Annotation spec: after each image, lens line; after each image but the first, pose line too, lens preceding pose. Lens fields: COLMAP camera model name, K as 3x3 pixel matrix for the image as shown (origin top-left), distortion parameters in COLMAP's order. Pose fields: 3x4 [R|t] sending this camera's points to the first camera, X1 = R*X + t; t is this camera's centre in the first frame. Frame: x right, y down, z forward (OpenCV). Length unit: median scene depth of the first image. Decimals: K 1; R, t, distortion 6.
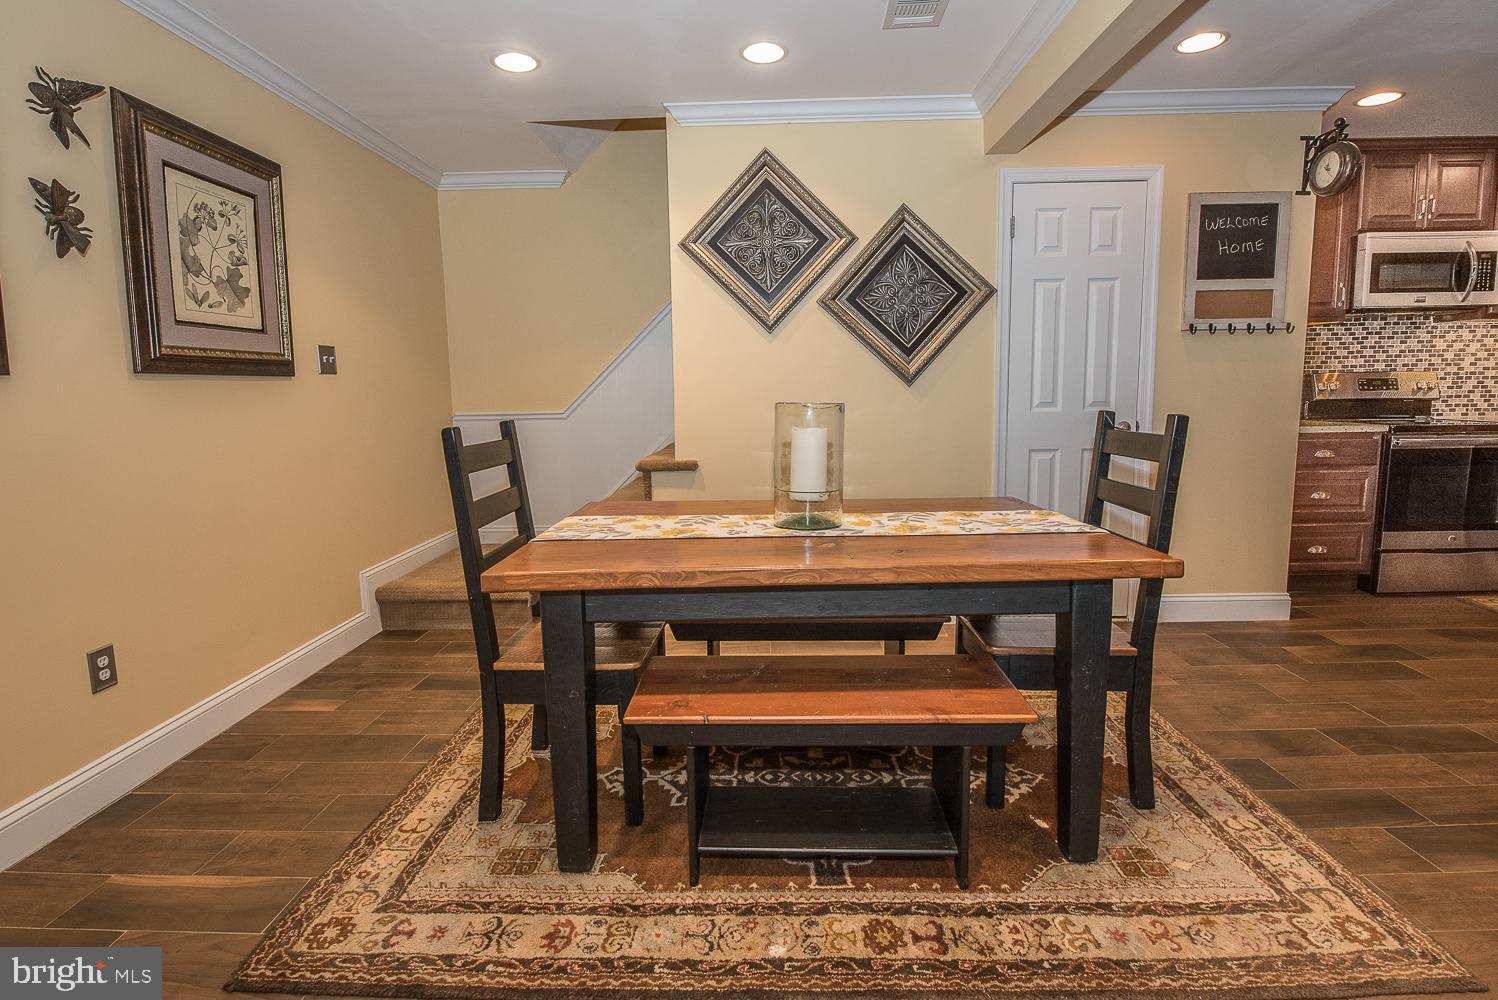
lens RADIAL K [[708.9, 0, 748.4], [0, 708.9, 470.8], [0, 0, 1]] dist [-0.013286, -0.002083]
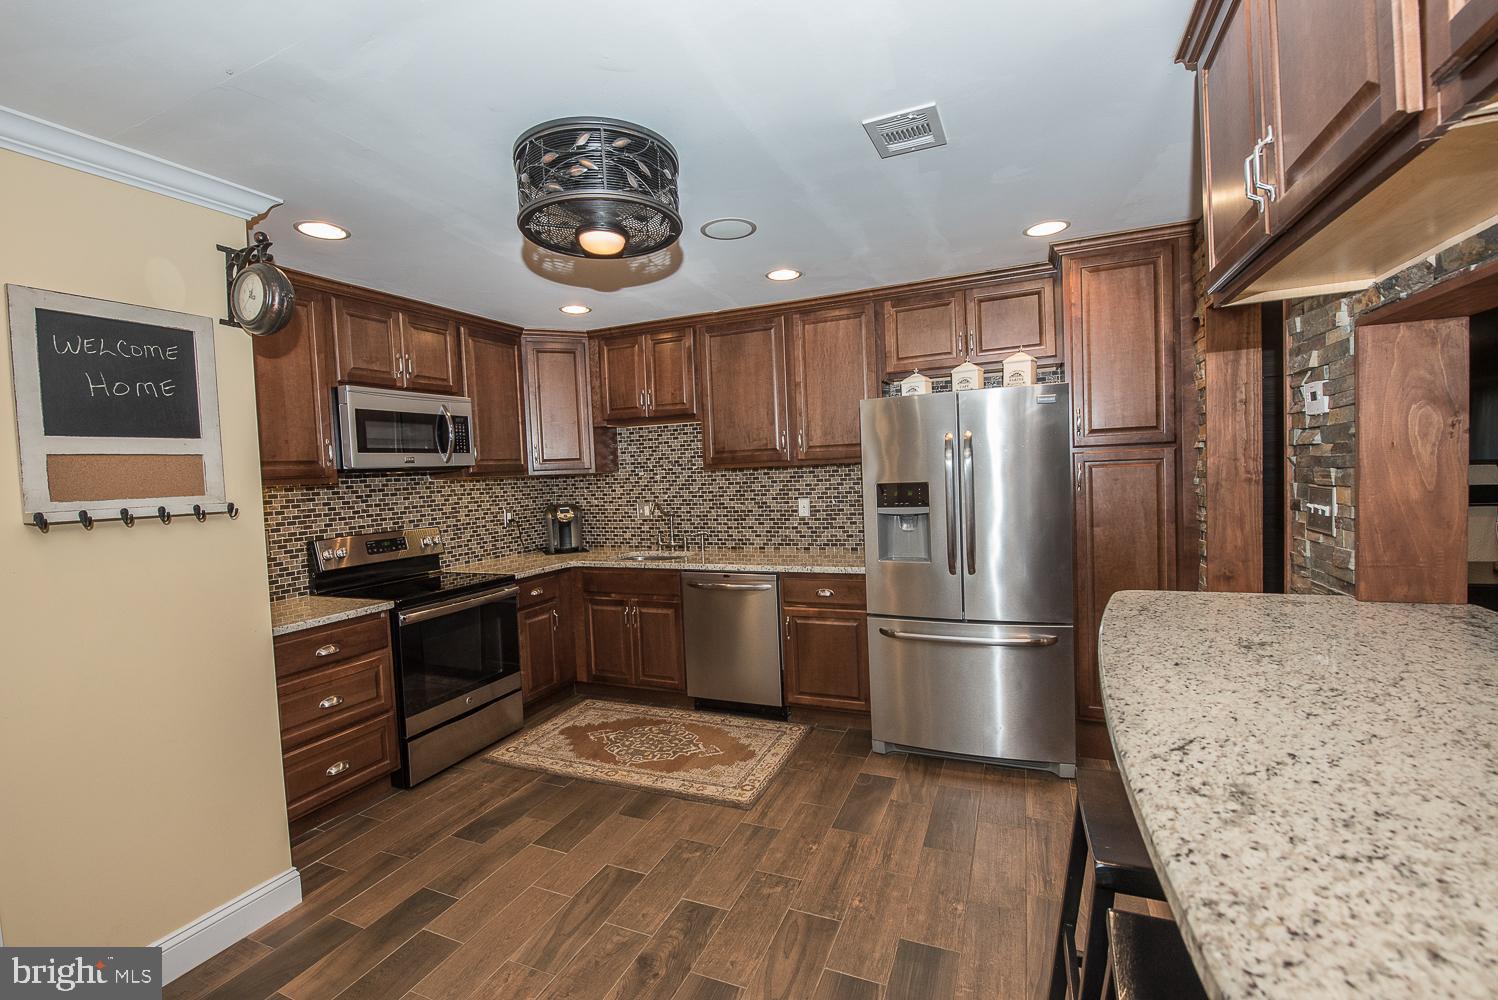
lens RADIAL K [[637.4, 0, 749.5], [0, 637.4, 500.5], [0, 0, 1]] dist [-0.010961, -0.003148]
pose [[0.375574, -0.041924, 0.925844, 0.379097], [0.144426, 0.989420, -0.013785, -0.129007], [-0.915470, 0.138893, 0.377655, 0.289267]]
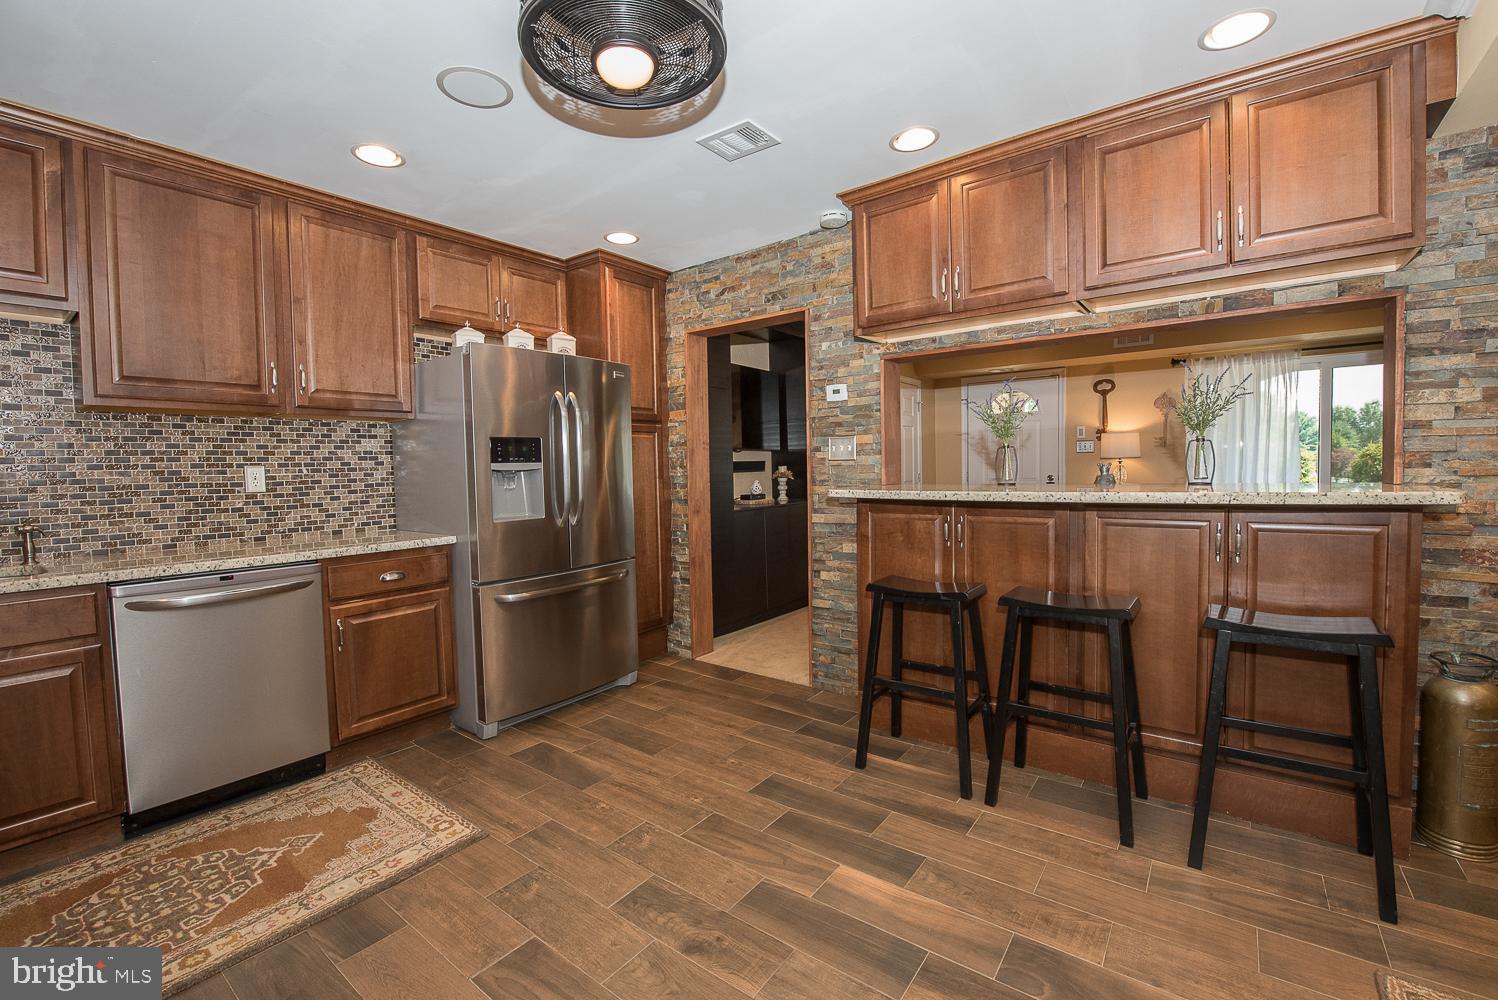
lens RADIAL K [[630.8, 0, 747.6], [0, 630.8, 495.8], [0, 0, 1]] dist [-0.015924, -0.002532]
pose [[-0.805868, 0.006994, 0.592054, 0.542806], [0.104779, 0.985833, 0.130973, -0.136098], [-0.582750, 0.167581, -0.795184, 0.967532]]
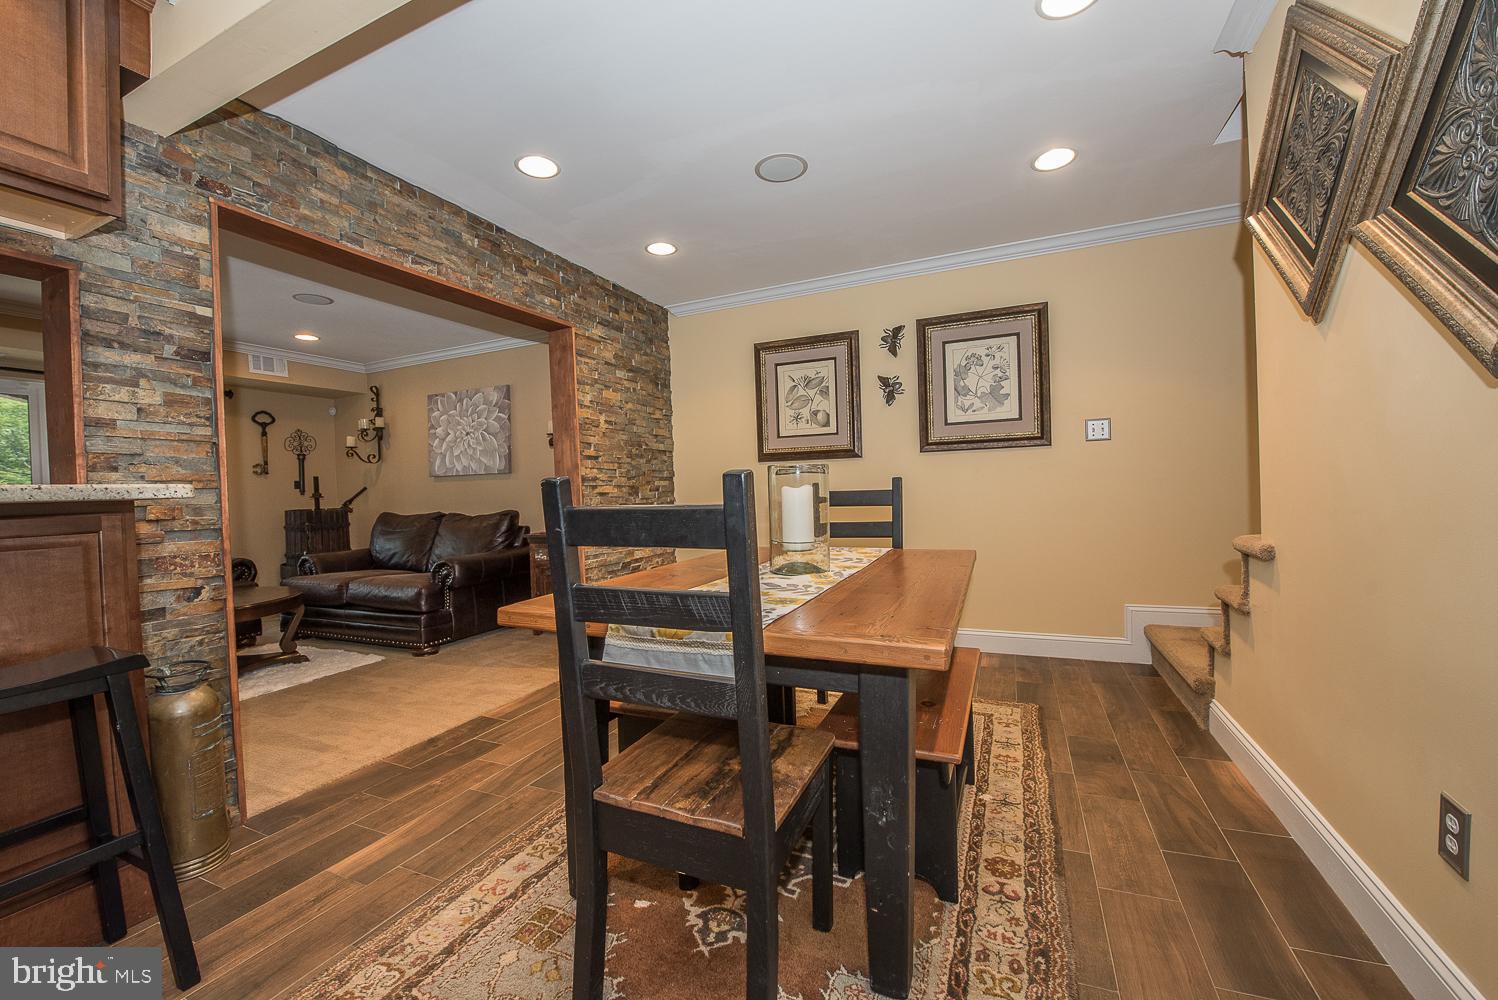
lens RADIAL K [[594.1, 0, 748.9], [0, 594.1, 499.8], [0, 0, 1]] dist [-0.017081, -0.001817]
pose [[-0.382913, 0.043883, -0.922742, 0.622195], [-0.068815, 0.994741, 0.075864, -0.066100], [0.921218, 0.092548, -0.377879, 0.802198]]
